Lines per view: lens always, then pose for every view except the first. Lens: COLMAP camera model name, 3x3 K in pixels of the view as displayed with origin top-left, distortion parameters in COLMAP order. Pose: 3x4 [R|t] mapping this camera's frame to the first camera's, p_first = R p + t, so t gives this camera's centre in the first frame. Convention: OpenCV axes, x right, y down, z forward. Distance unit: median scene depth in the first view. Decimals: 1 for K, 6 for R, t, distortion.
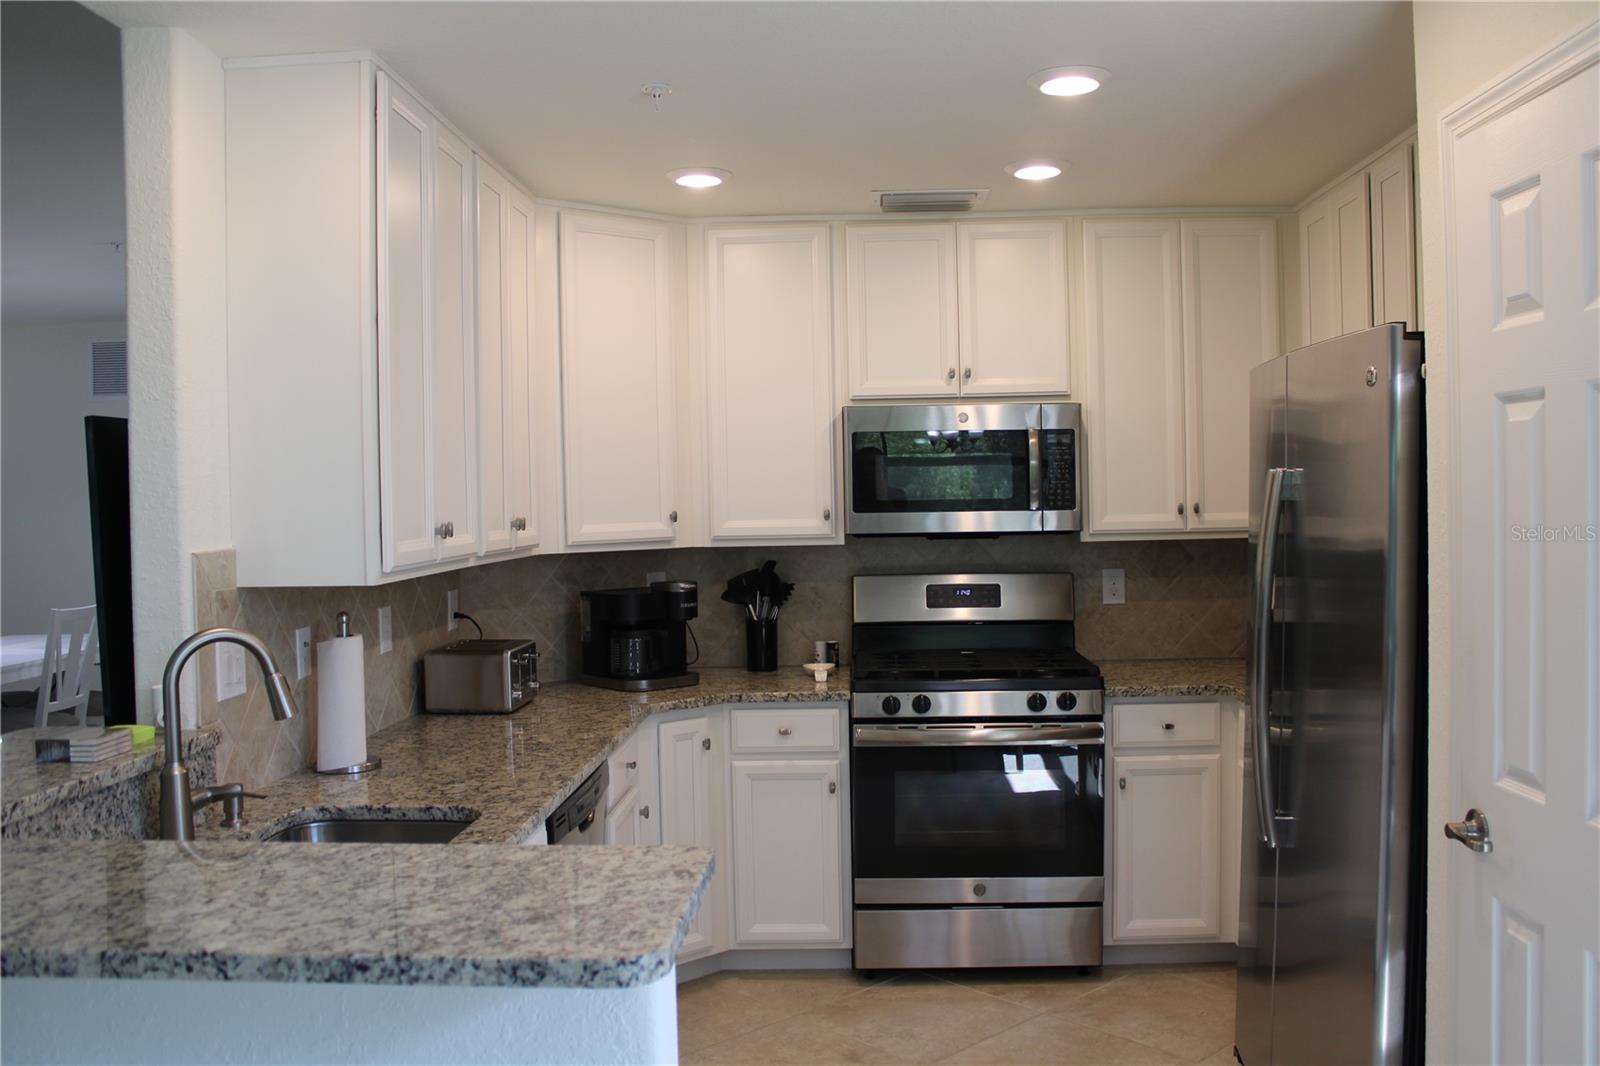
lens RADIAL K [[1349.1, 0, 808.7], [0, 1349.1, 531.1], [0, 0, 1]] dist [-0.158679, 0.134880]
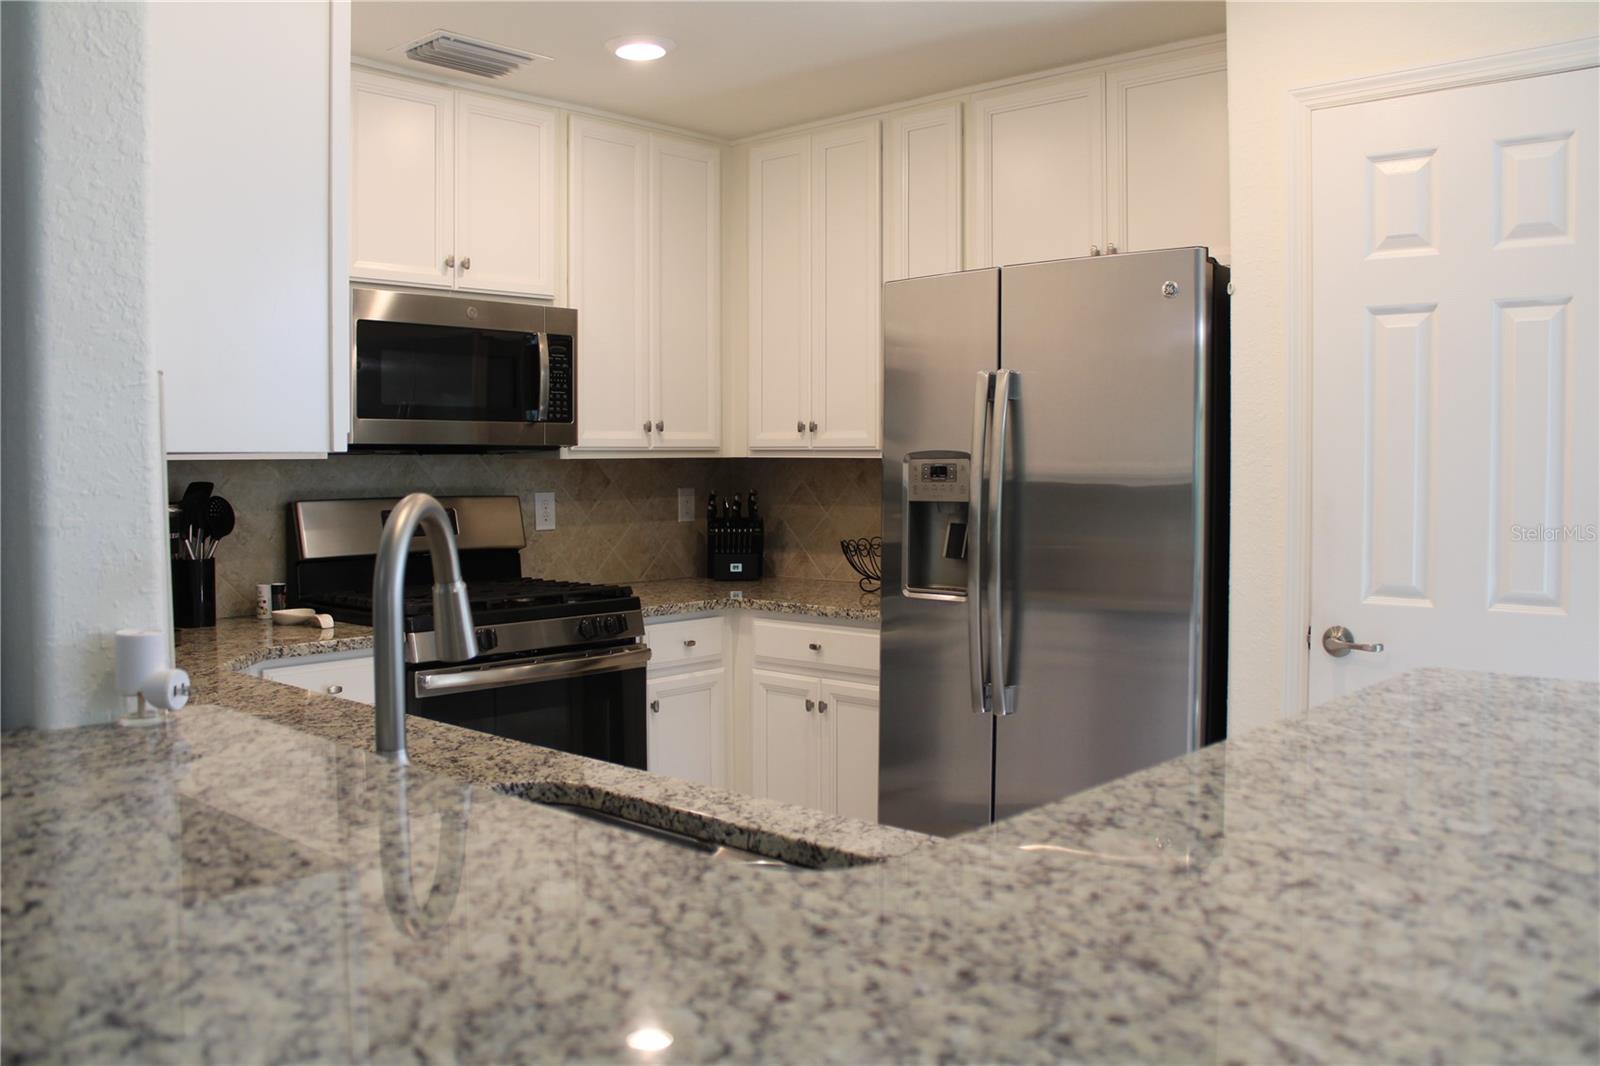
lens RADIAL K [[1349.1, 0, 808.6], [0, 1349.1, 537.8], [0, 0, 1]] dist [-0.158679, 0.134880]
pose [[0.633186, -0.027456, 0.773513, -0.421431], [0.012767, 0.999605, 0.025030, 0.042752], [-0.773895, -0.005973, 0.633286, 0.287445]]
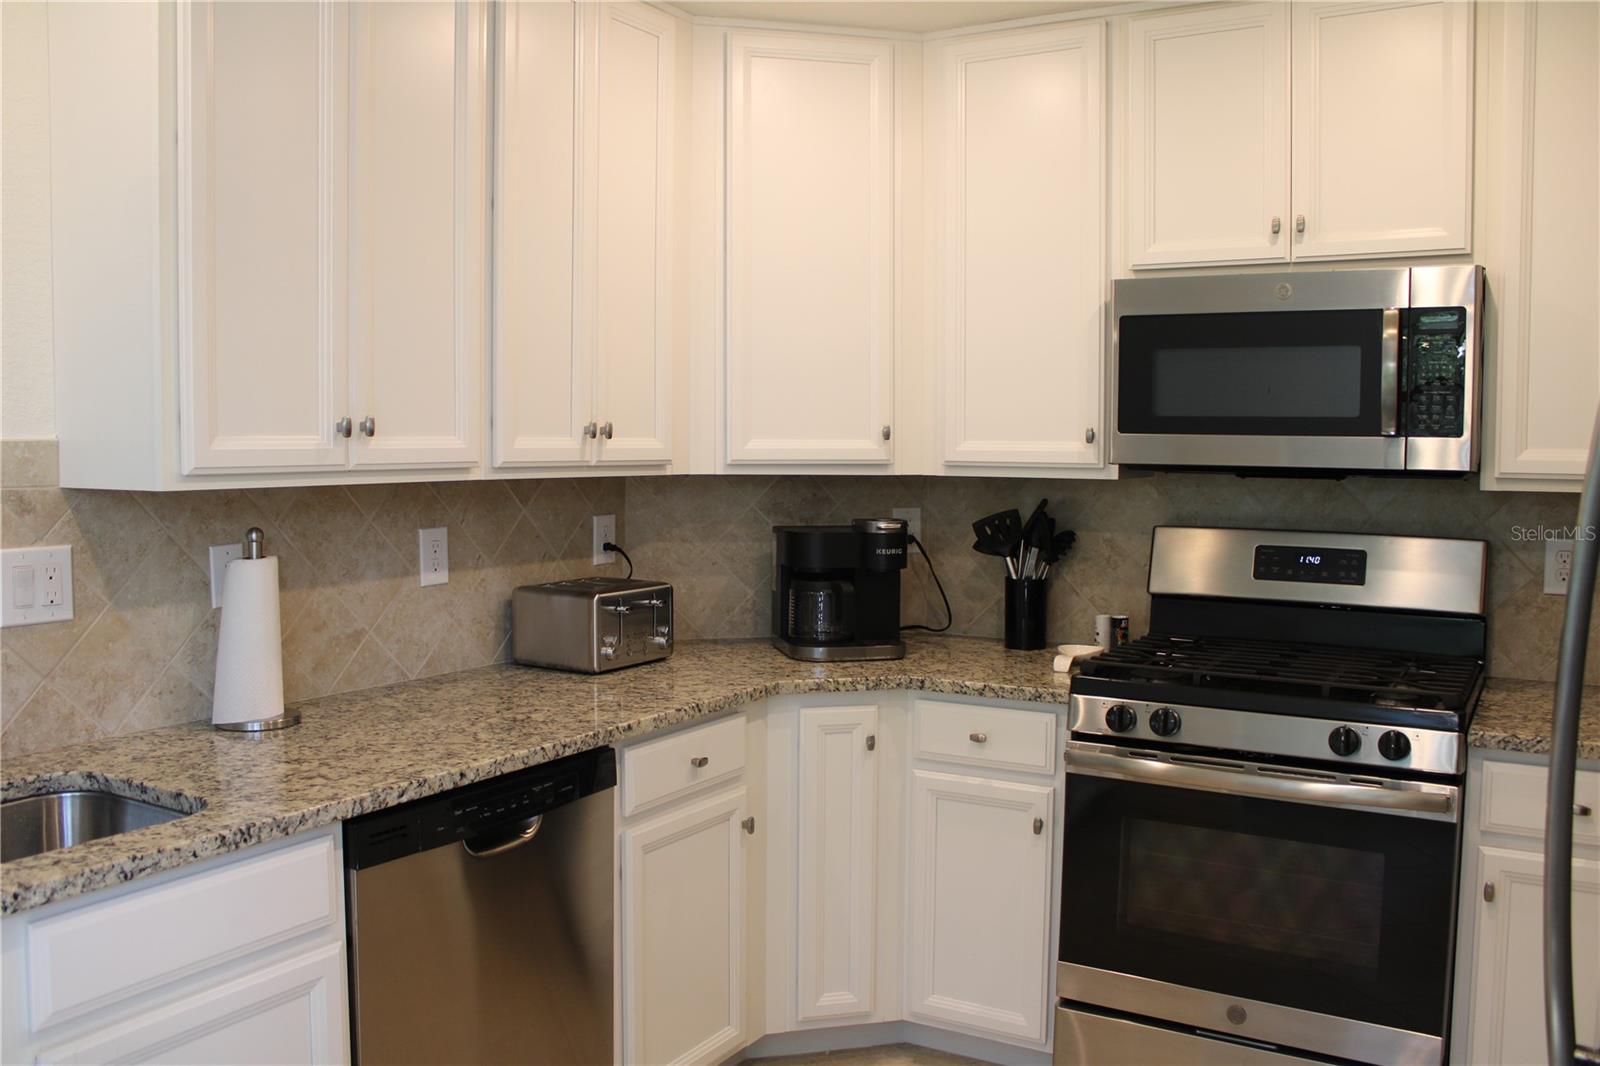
lens RADIAL K [[1349.1, 0, 796.9], [0, 1349.1, 525.9], [0, 0, 1]] dist [-0.158679, 0.134880]
pose [[0.879356, 0.053912, -0.473103, 0.218017], [-0.036235, 0.998265, 0.046407, 0.008100], [0.474785, -0.023665, 0.879784, 0.325344]]
